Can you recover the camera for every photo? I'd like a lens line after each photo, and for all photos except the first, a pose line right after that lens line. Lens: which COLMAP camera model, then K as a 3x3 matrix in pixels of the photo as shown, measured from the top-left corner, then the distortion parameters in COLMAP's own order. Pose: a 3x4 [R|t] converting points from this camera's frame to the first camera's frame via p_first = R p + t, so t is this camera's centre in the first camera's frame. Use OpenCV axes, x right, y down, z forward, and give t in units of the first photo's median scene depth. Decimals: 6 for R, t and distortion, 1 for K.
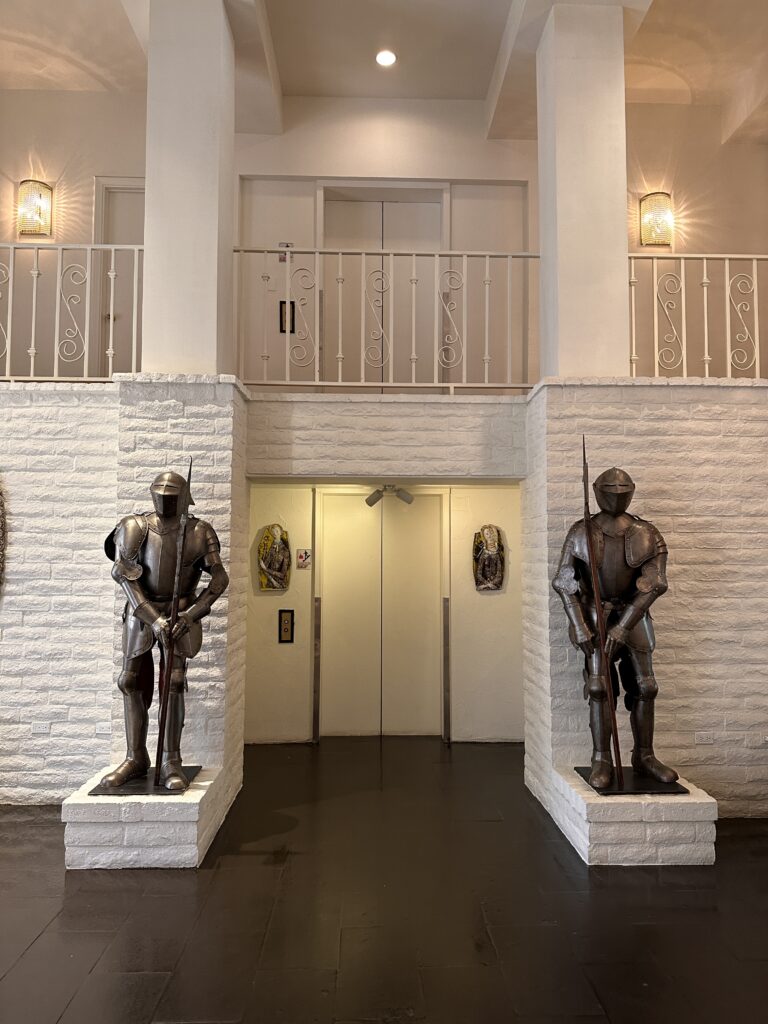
lens RADIAL K [[715.8, 0, 385.1], [0, 715.8, 516.5], [0, 0, 1]] dist [0.062221, -0.068701]
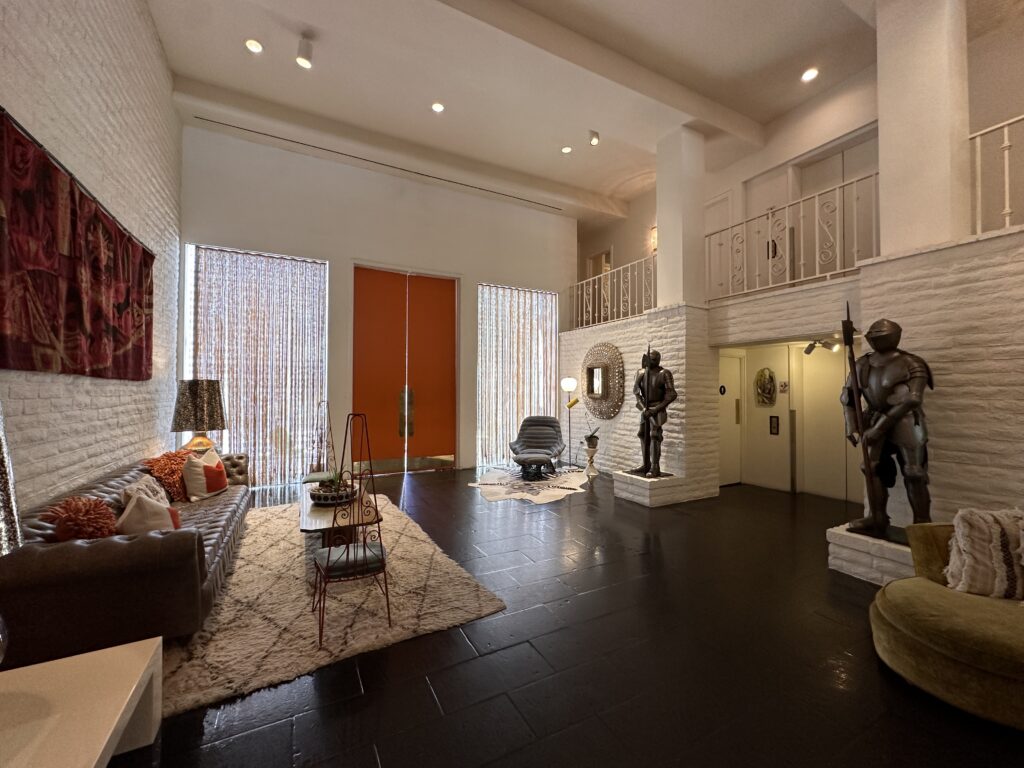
lens RADIAL K [[409.0, 0, 503.4], [0, 409.0, 385.0], [0, 0, 1]] dist [-0.000706, -0.000531]
pose [[0.424631, -0.012083, -0.905286, 0.672252], [0.045119, 0.998951, 0.007831, 0.021832], [0.904241, -0.044171, 0.424731, -0.036425]]
